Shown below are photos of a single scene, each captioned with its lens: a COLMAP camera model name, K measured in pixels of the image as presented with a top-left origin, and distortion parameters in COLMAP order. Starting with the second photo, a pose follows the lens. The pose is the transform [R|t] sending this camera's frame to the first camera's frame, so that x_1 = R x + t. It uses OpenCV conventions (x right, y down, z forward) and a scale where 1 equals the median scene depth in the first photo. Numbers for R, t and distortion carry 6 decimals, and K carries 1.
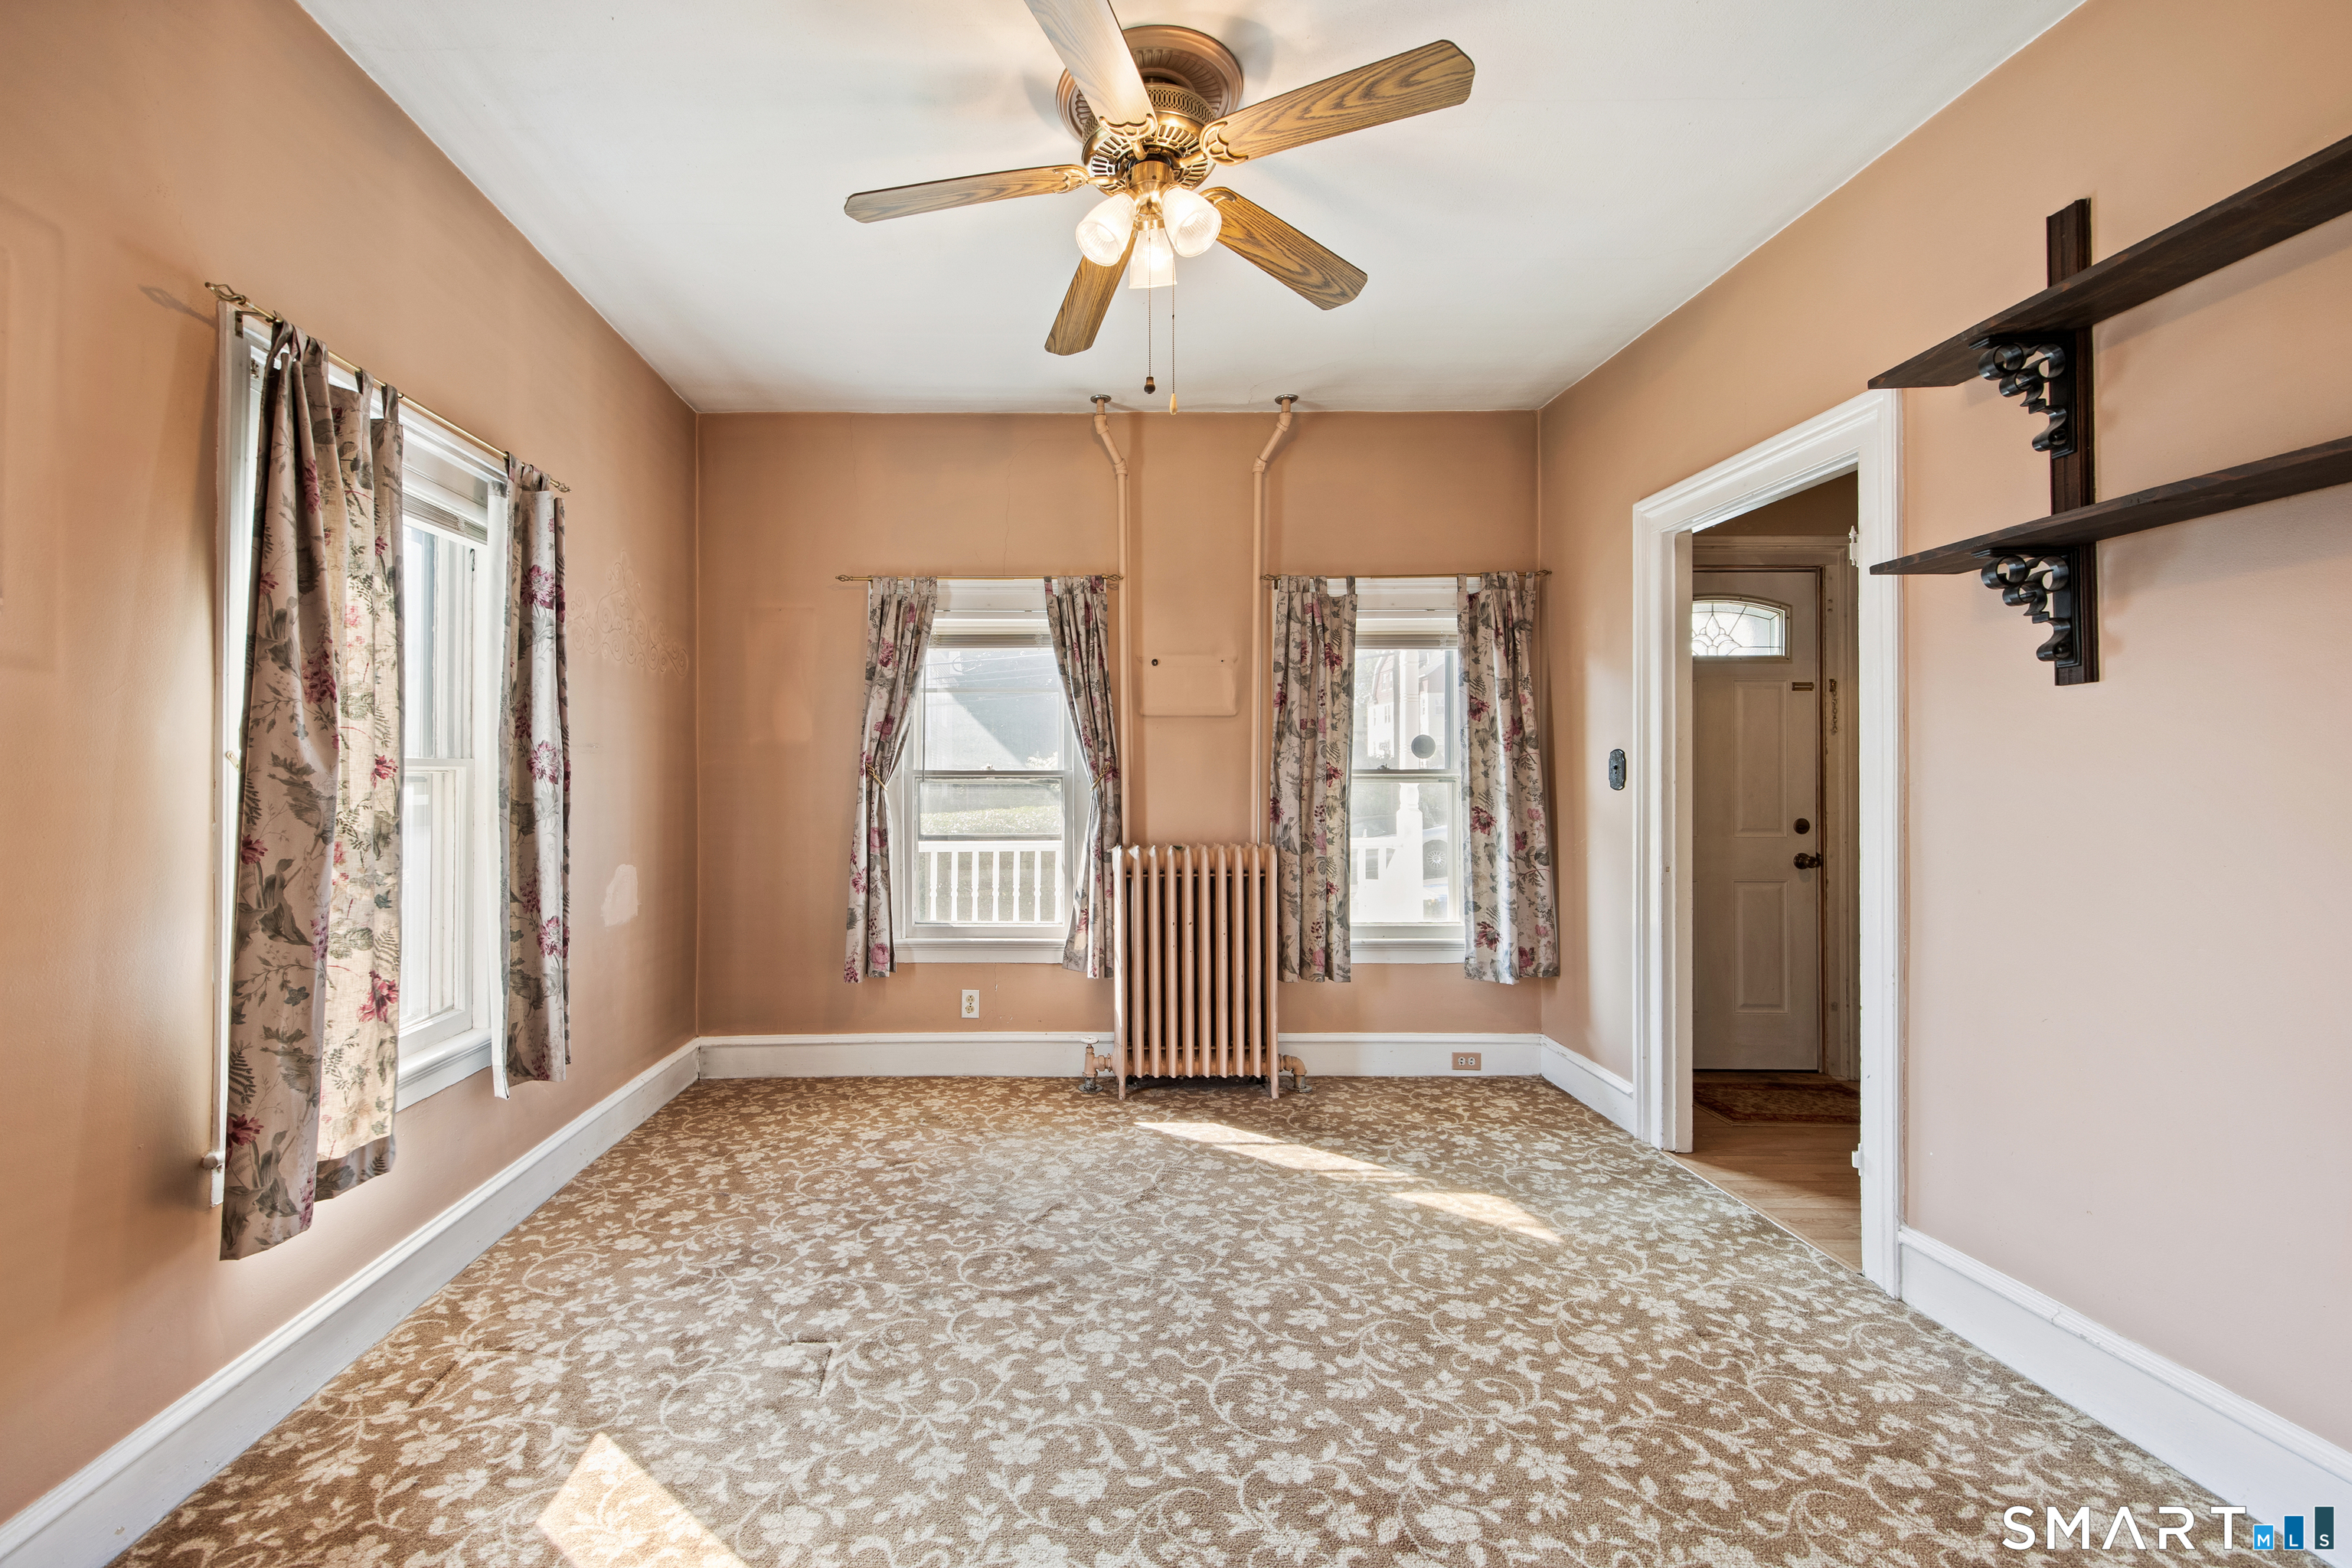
lens RADIAL K [[935.0, 0, 1013.2], [0, 935.0, 780.7], [0, 0, 1]] dist [-0.003580, 0.000012]
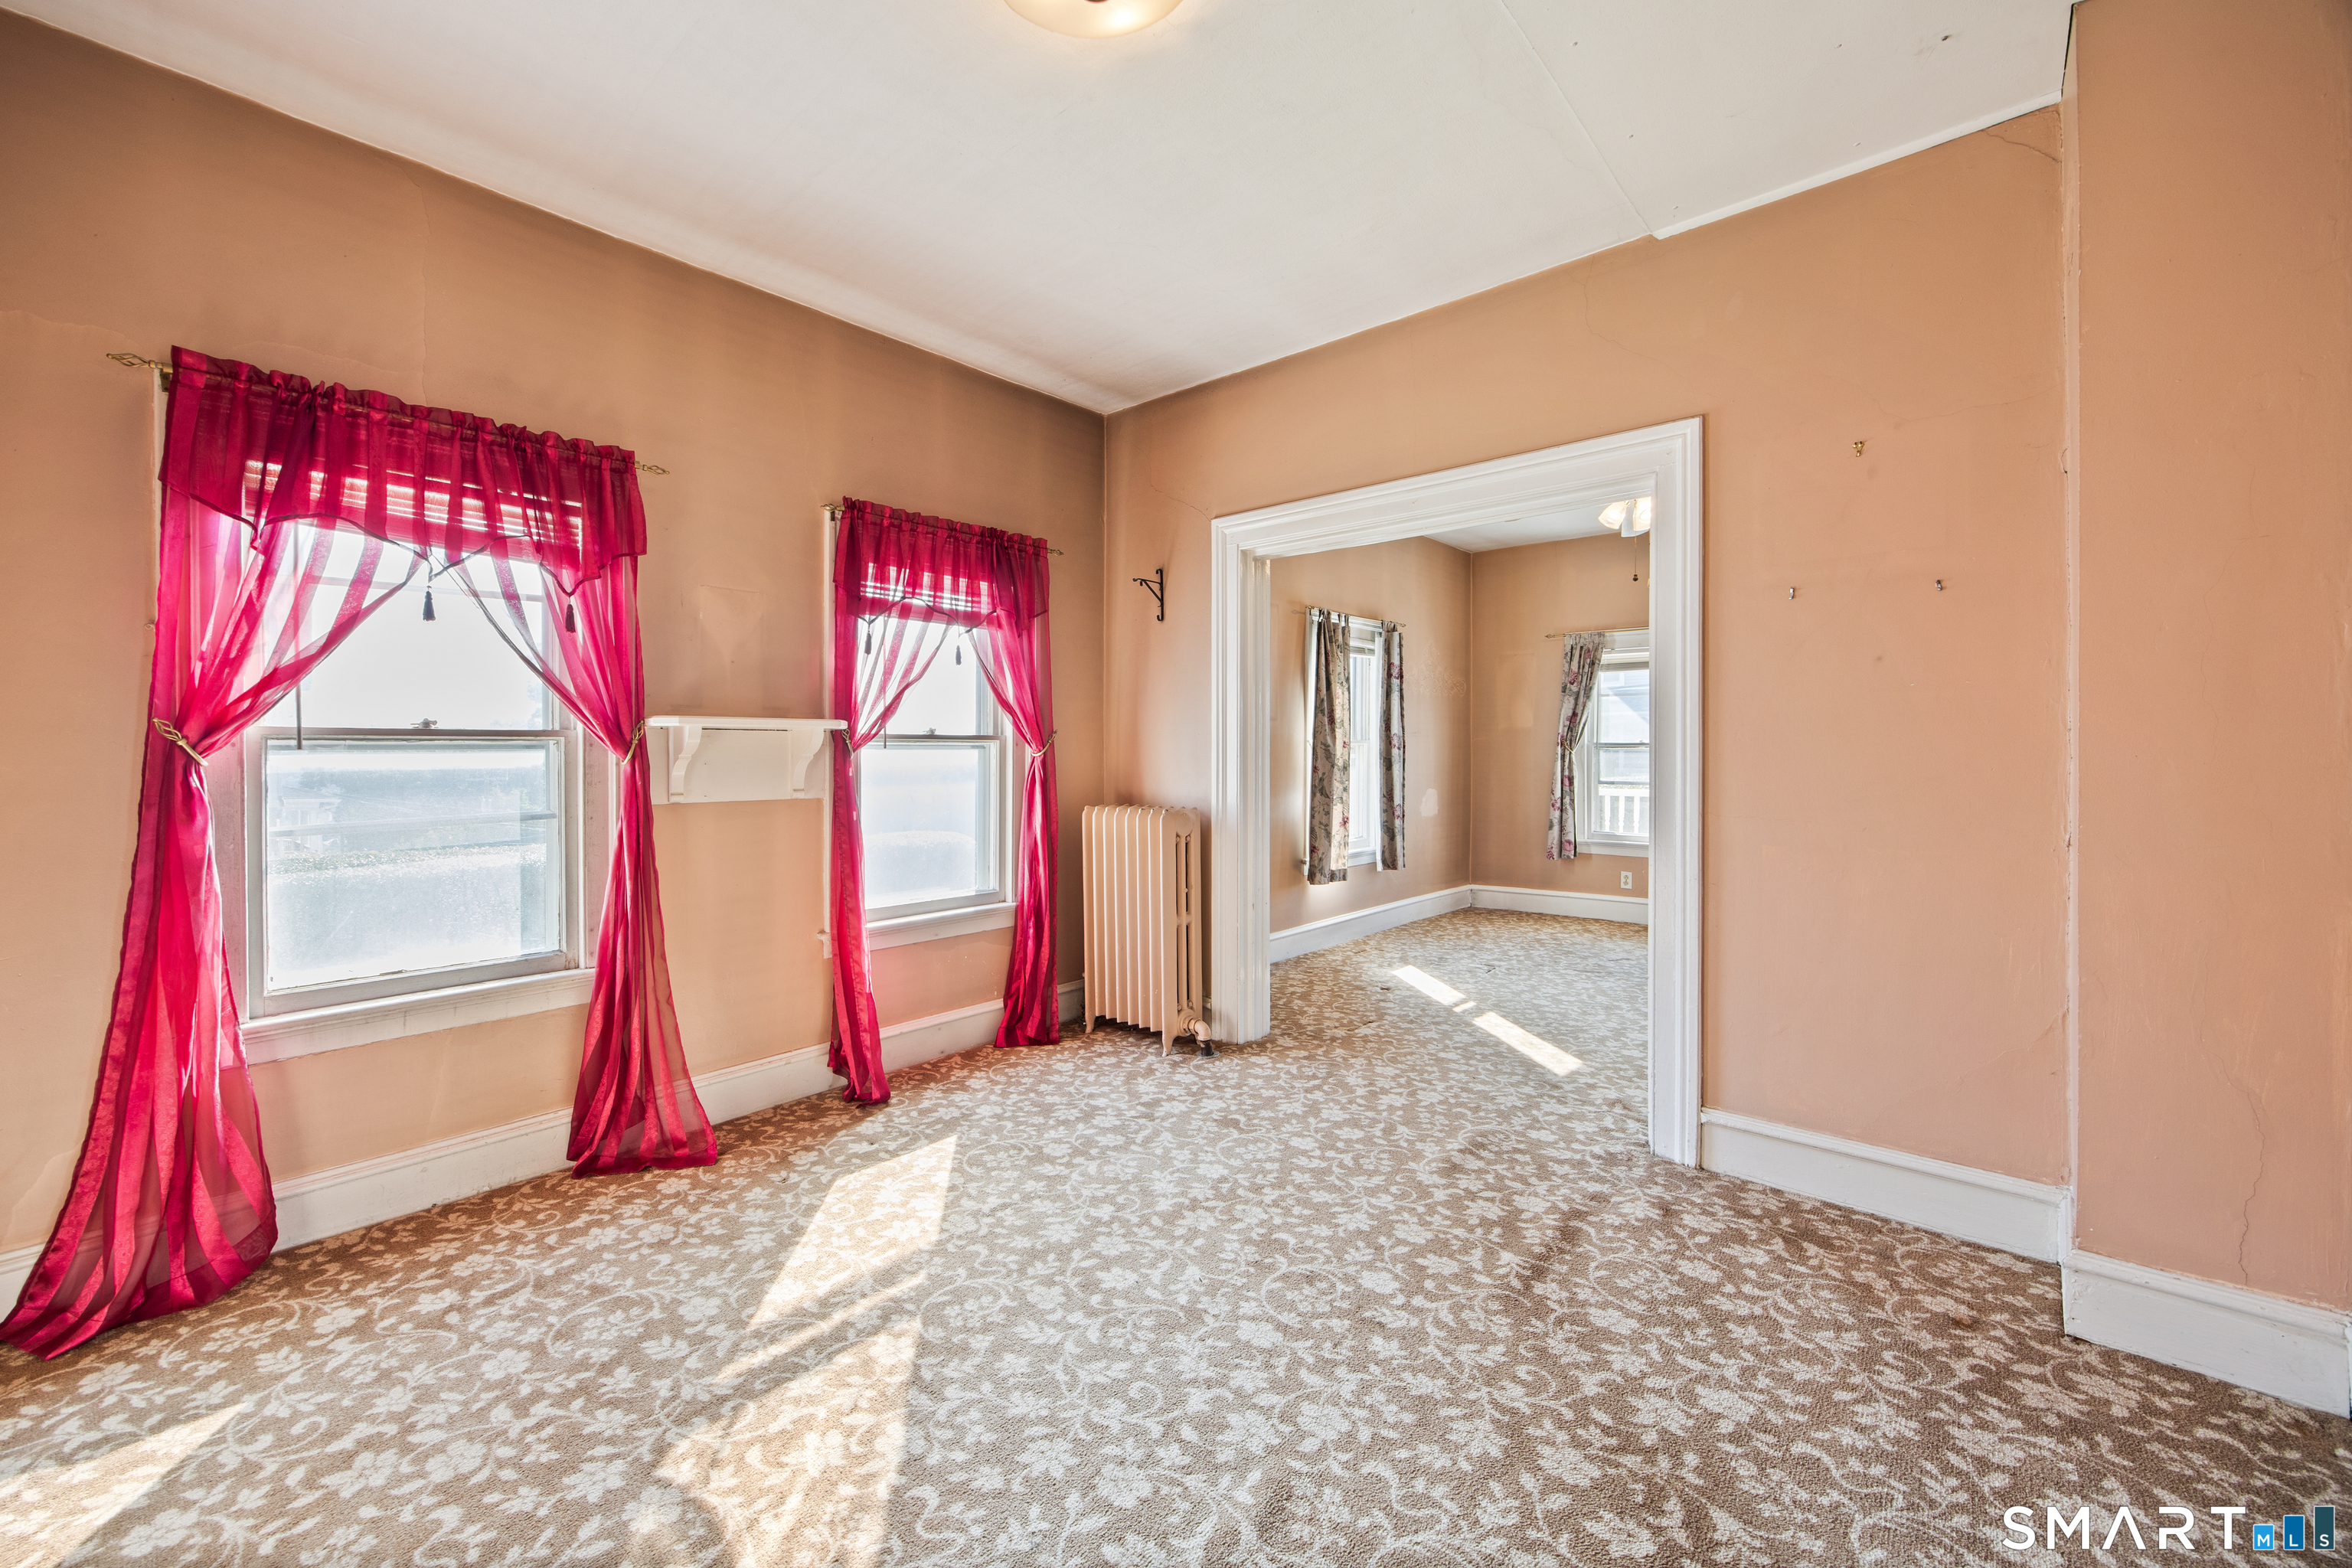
lens RADIAL K [[935.0, 0, 1169.9], [0, 935.0, 753.9], [0, 0, 1]] dist [-0.003580, 0.000012]
pose [[0.762484, 0.005628, -0.646982, 0.619317], [-0.000688, 0.999969, 0.007887, -0.005528], [0.647006, -0.005569, 0.762464, -1.224682]]
